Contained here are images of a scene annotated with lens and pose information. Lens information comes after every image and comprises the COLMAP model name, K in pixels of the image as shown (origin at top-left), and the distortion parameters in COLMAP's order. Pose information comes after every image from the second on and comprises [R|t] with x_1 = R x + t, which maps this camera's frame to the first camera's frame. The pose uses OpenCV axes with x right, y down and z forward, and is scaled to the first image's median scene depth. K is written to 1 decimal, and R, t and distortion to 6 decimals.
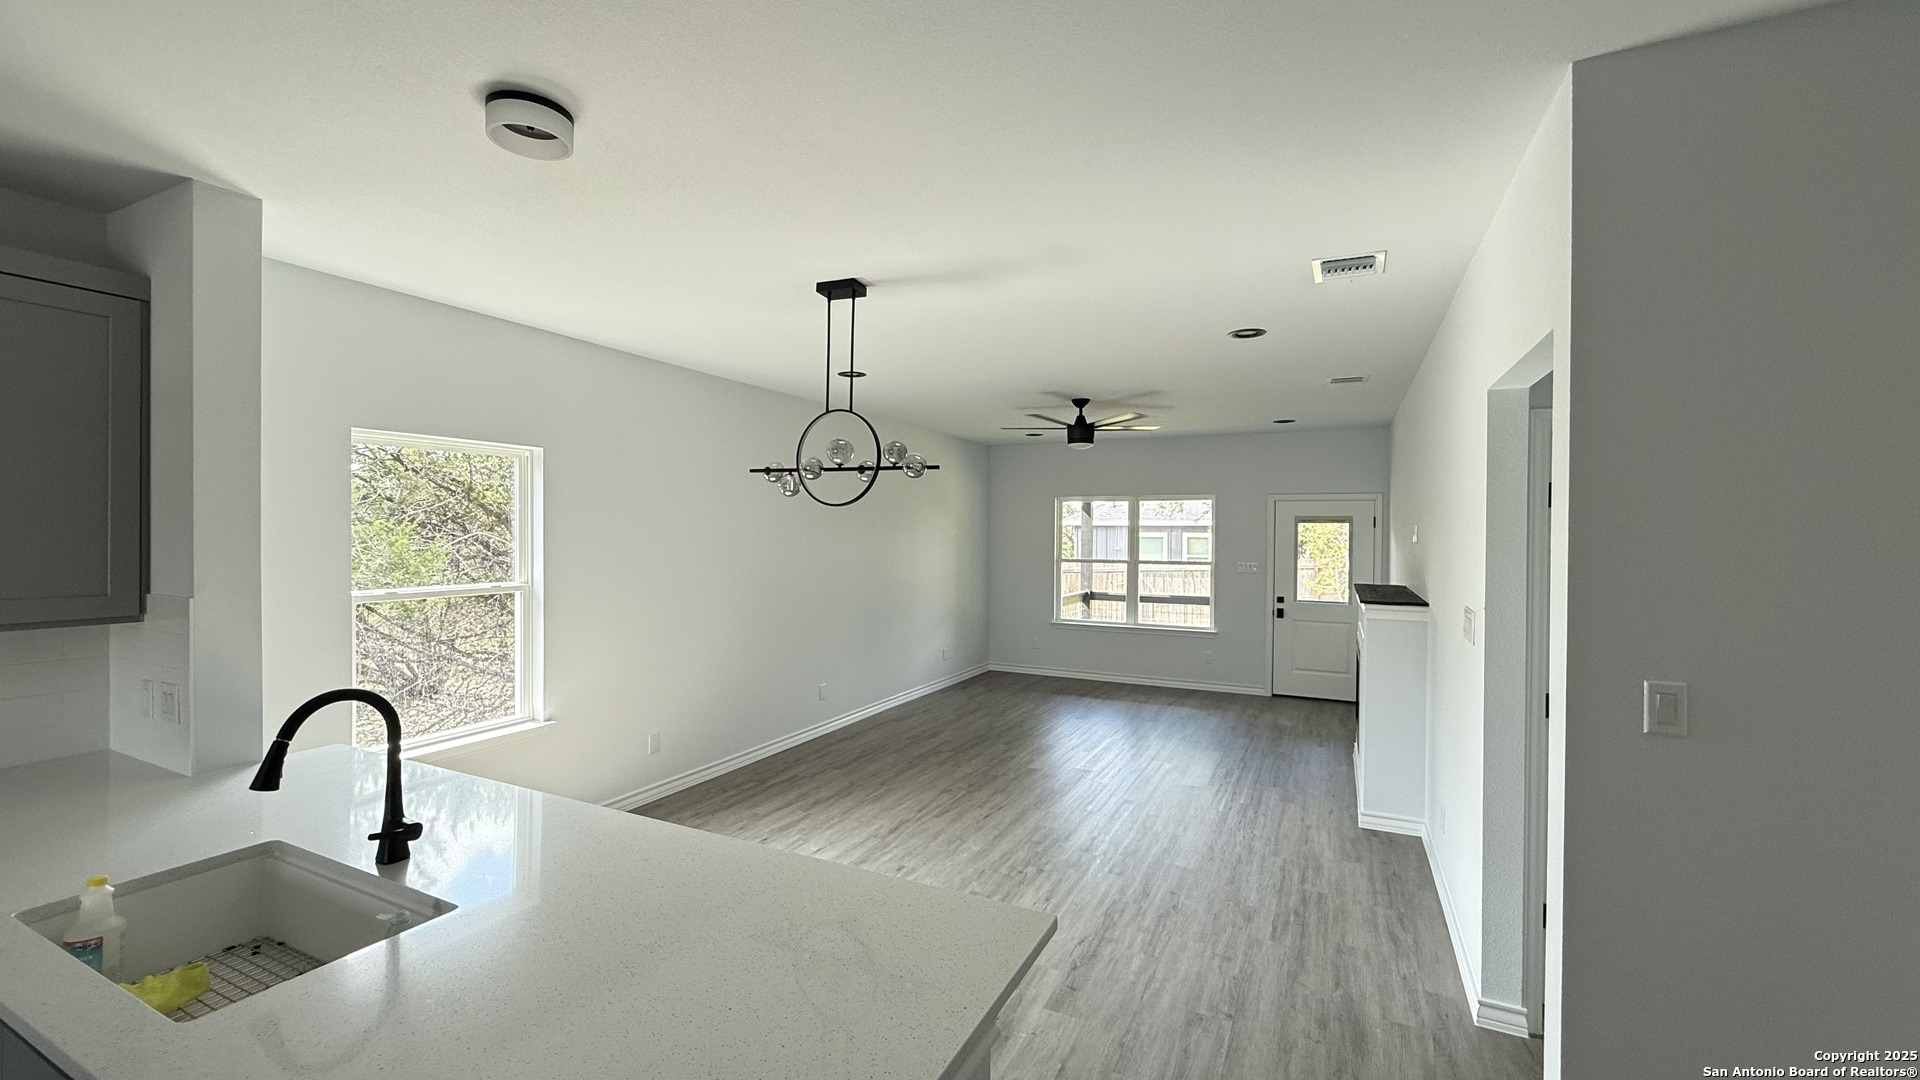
lens RADIAL K [[763.9, 0, 943.2], [0, 763.9, 534.8], [0, 0, 1]] dist [0.003778, 0.000156]
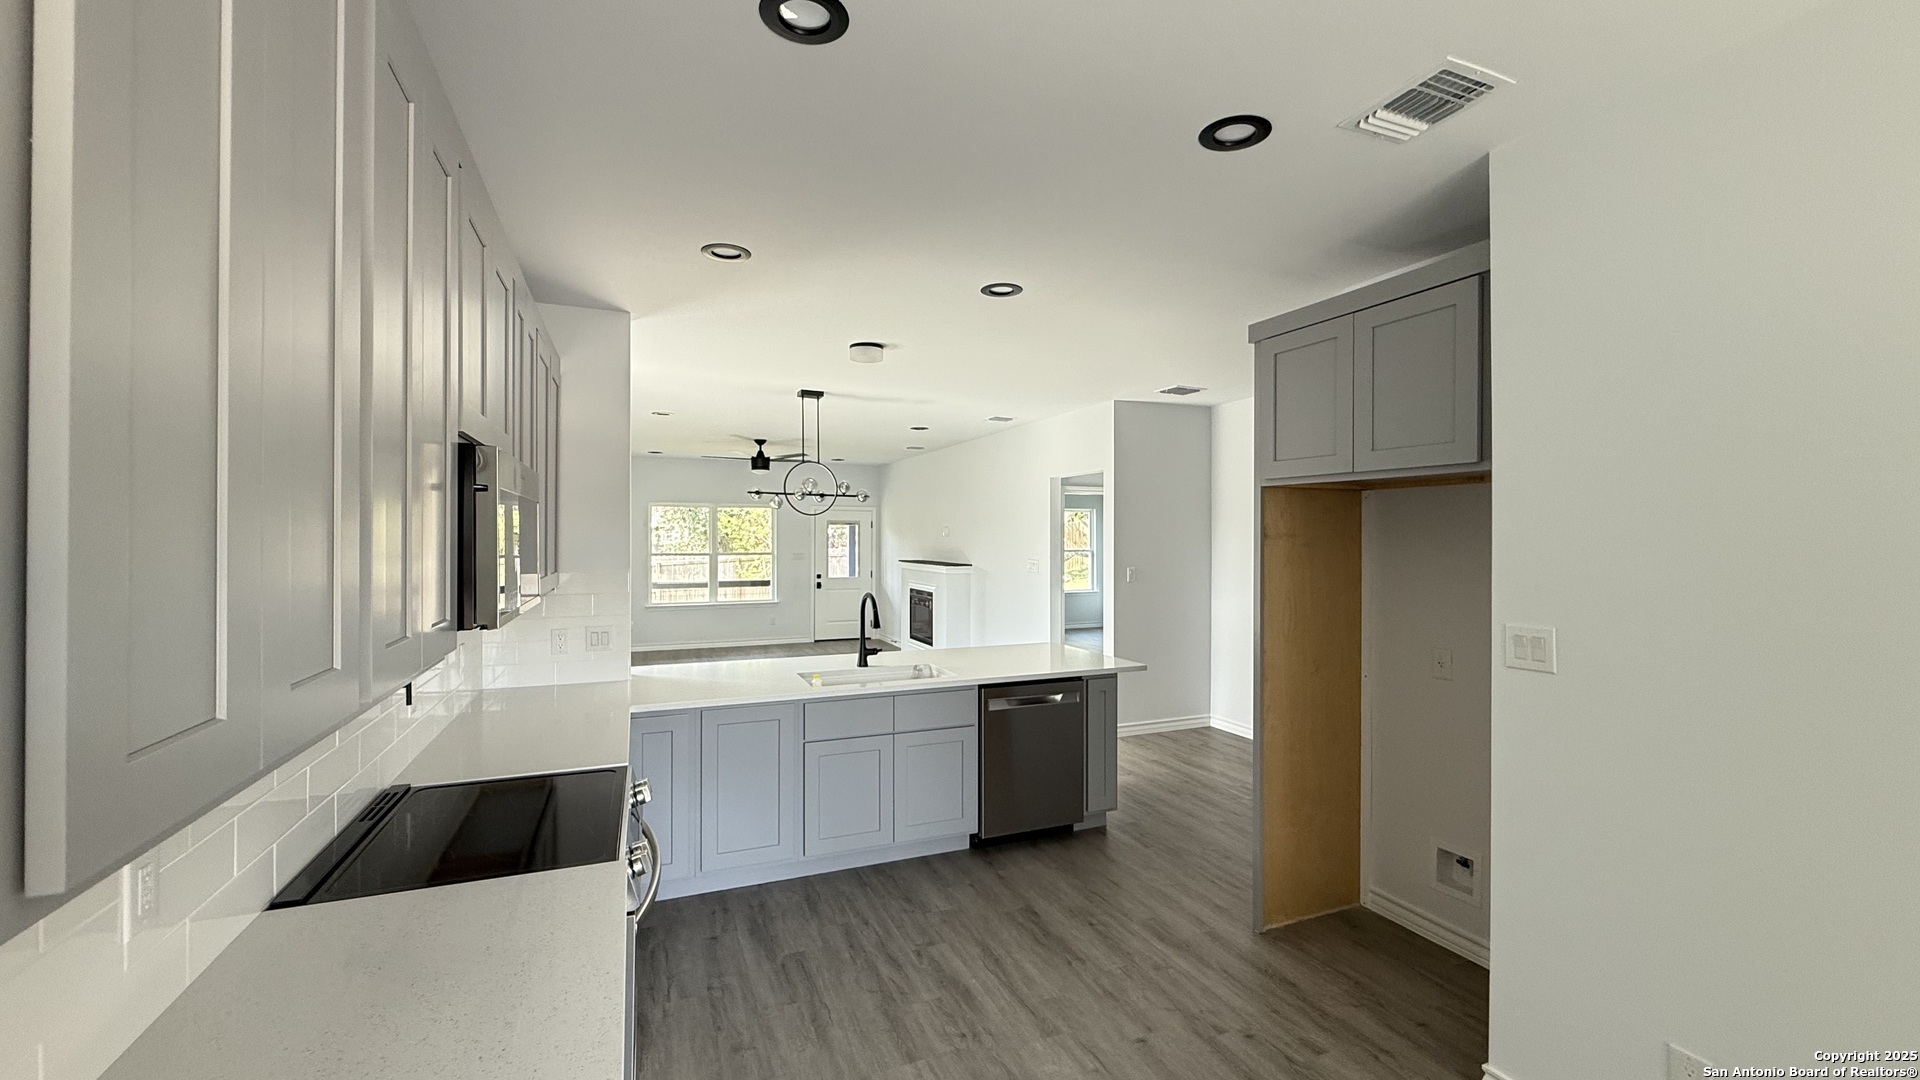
lens RADIAL K [[763.9, 0, 948.7], [0, 763.9, 543.2], [0, 0, 1]] dist [0.003778, 0.000156]
pose [[0.649504, -0.016143, 0.760187, -0.549187], [0.009705, 0.999869, 0.012941, 0.002893], [-0.760296, -0.001028, 0.649576, -0.167902]]
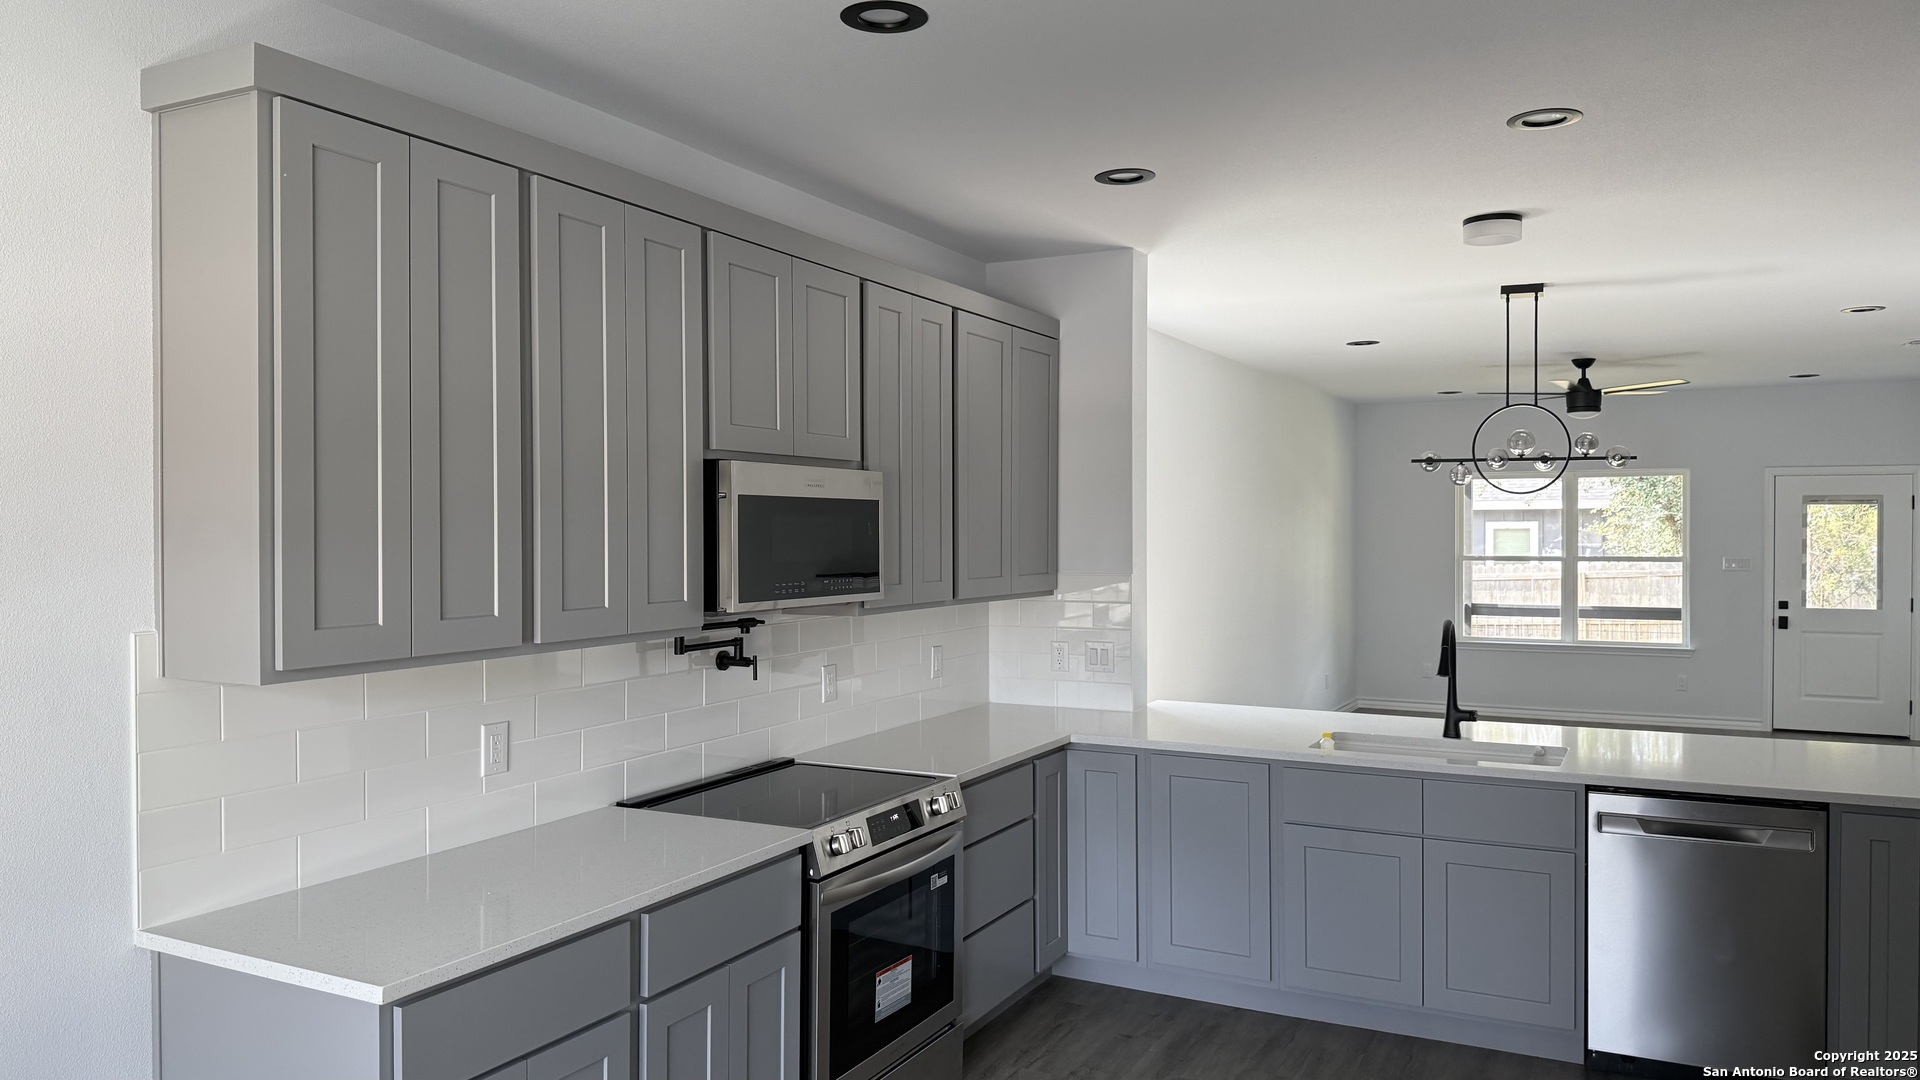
lens RADIAL K [[1342.6, 0, 967.1], [0, 1342.6, 547.5], [0, 0, 1]] dist [0.076998, -0.089607]
pose [[0.999918, -0.012753, -0.000789, -0.389922], [0.012760, 0.999867, 0.010117, 0.003129], [0.000660, -0.010126, 0.999949, -0.380582]]
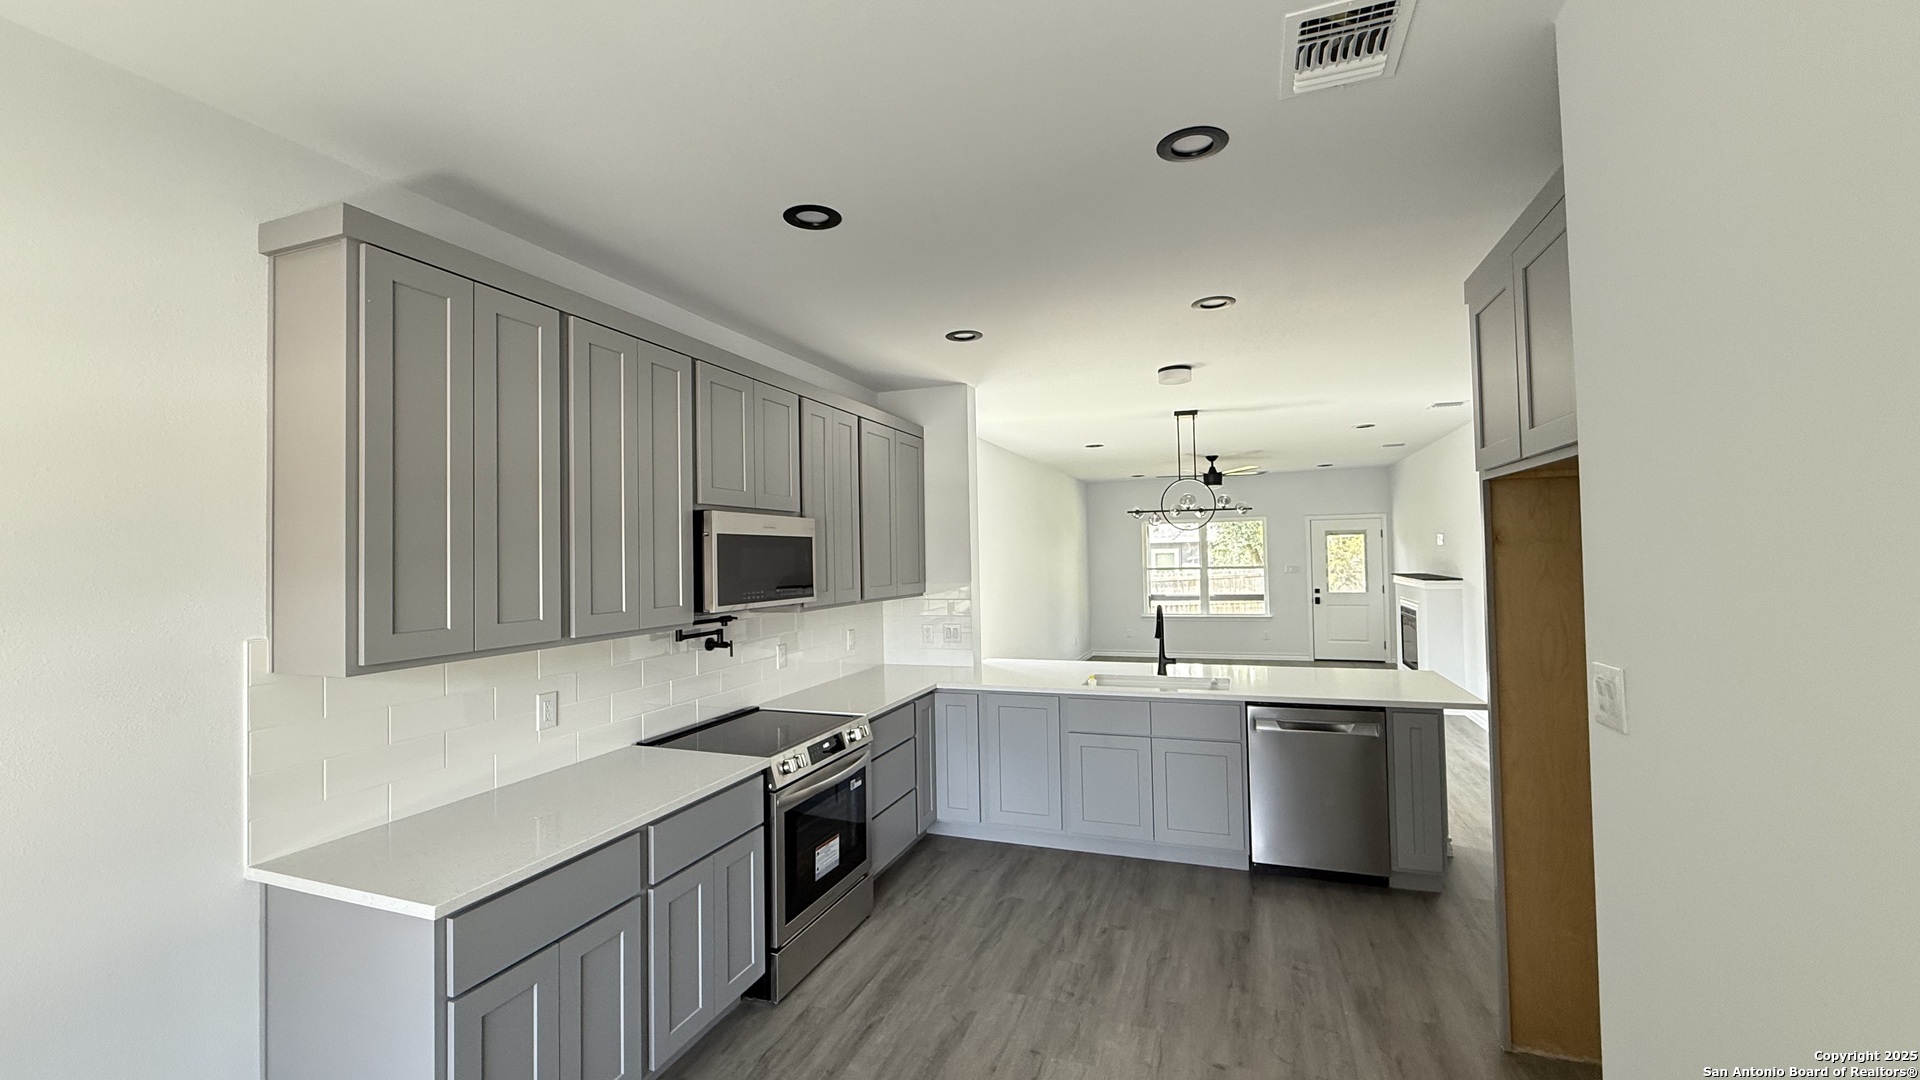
lens RADIAL K [[763.9, 0, 951.4], [0, 763.9, 541.7], [0, 0, 1]] dist [0.003778, 0.000156]
pose [[0.993094, -0.029491, 0.113556, -0.393651], [0.032341, 0.999204, -0.023342, 0.005728], [-0.112777, 0.026853, 0.993257, -0.326630]]
